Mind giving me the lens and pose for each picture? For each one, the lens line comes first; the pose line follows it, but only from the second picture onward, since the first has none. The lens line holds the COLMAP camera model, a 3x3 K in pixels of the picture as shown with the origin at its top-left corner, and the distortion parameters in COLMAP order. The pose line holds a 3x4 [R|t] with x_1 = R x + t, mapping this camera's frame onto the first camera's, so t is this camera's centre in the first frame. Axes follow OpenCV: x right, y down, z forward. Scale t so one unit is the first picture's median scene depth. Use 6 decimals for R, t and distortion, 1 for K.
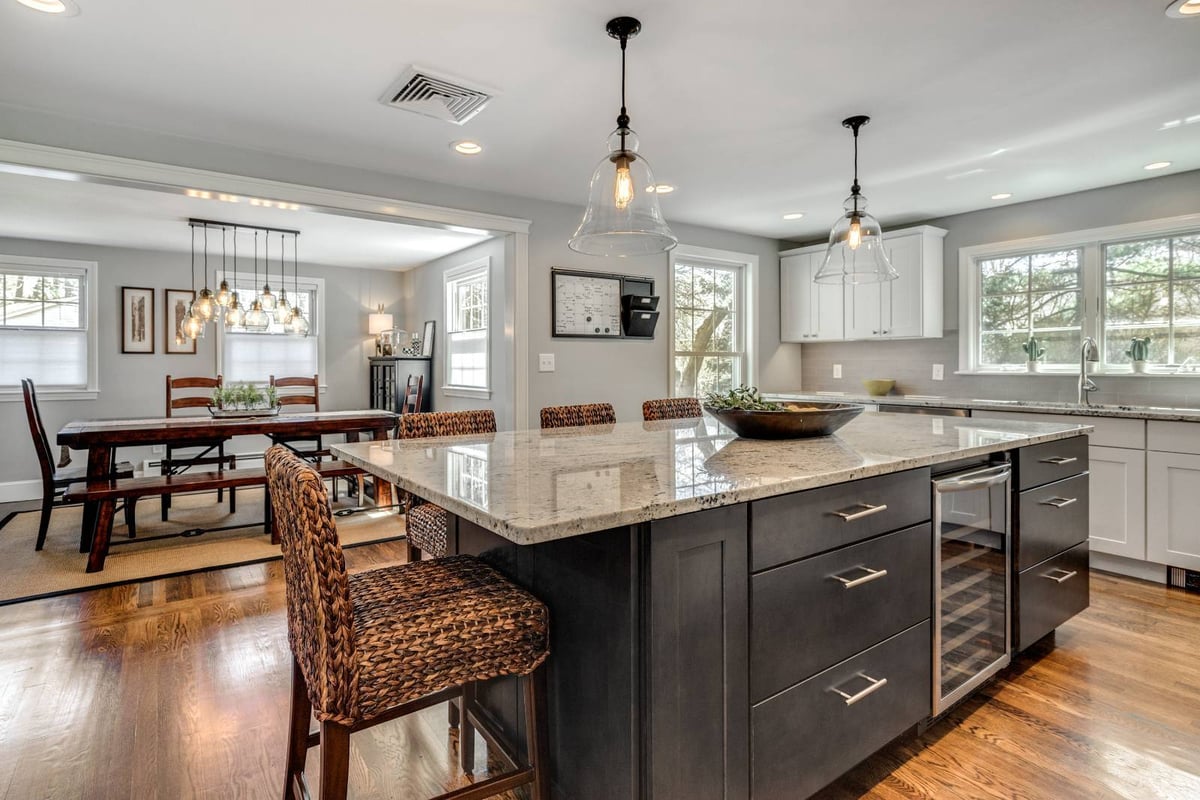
lens RADIAL K [[598.3, 0, 571.4], [0, 598.3, 369.9], [0, 0, 1]] dist [0.000897, 0.000766]
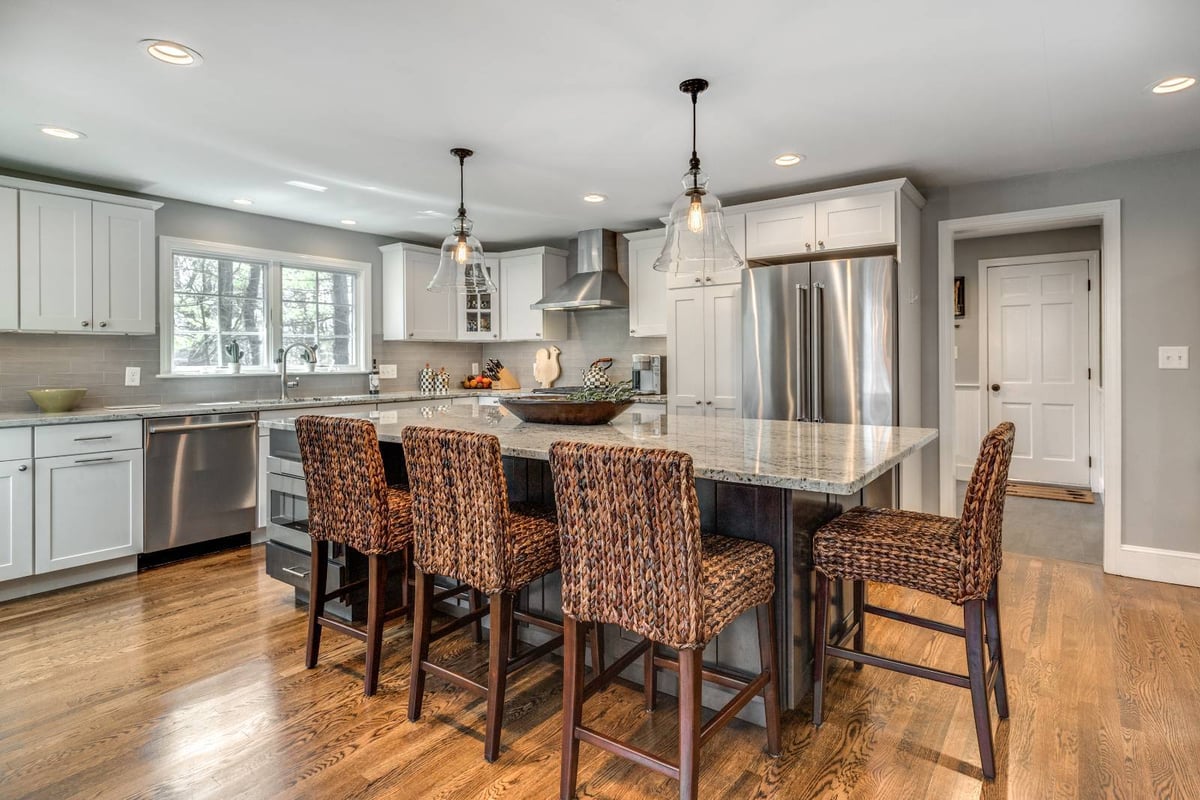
lens RADIAL K [[628.3, 0, 630.0], [0, 628.3, 360.1], [0, 0, 1]] dist [0.008741, -0.002150]
pose [[-0.339196, 0.003986, 0.940707, -0.435655], [0.017565, 0.999844, 0.002097, -0.008296], [-0.940552, 0.017235, -0.339213, 0.634712]]
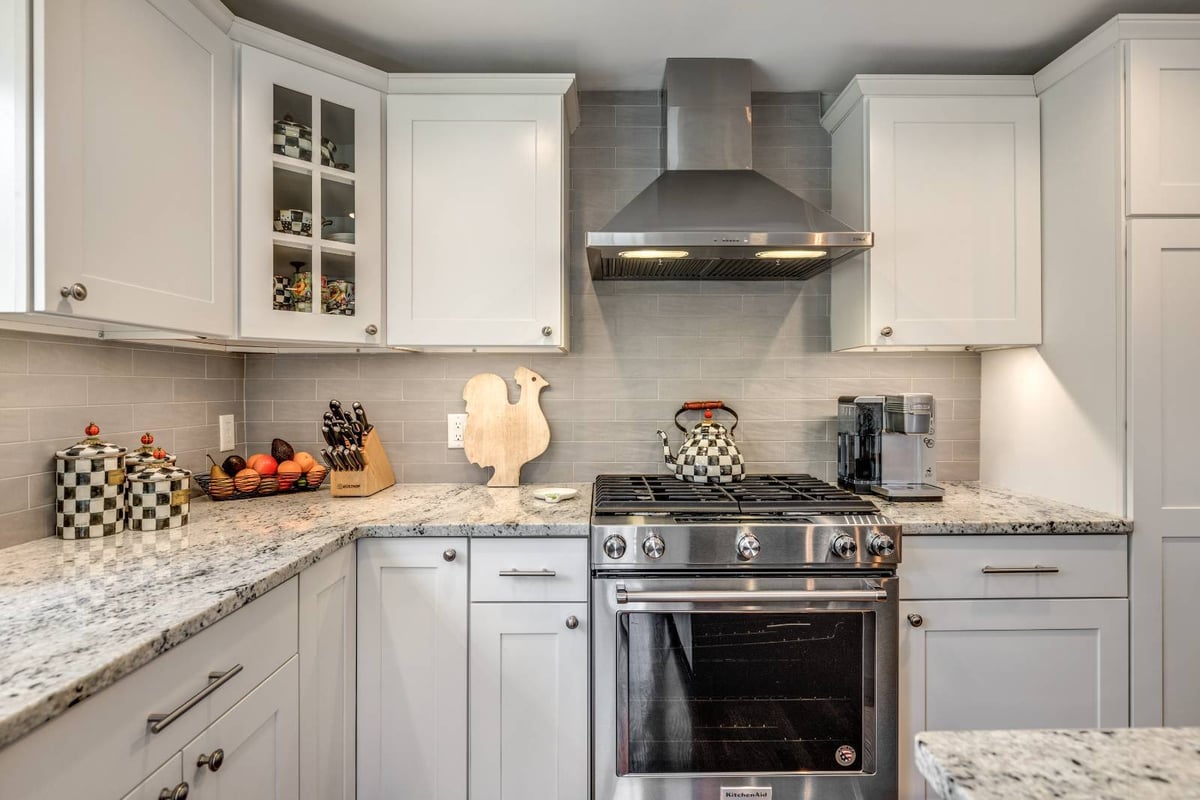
lens RADIAL K [[635.5, 0, 612.8], [0, 635.5, 379.4], [0, 0, 1]] dist [-0.003394, 0.001255]
pose [[-0.826404, 0.007616, 0.563026, 0.457474], [0.007385, 0.999969, -0.002687, -0.025390], [-0.563029, 0.001938, -0.826435, 0.704382]]
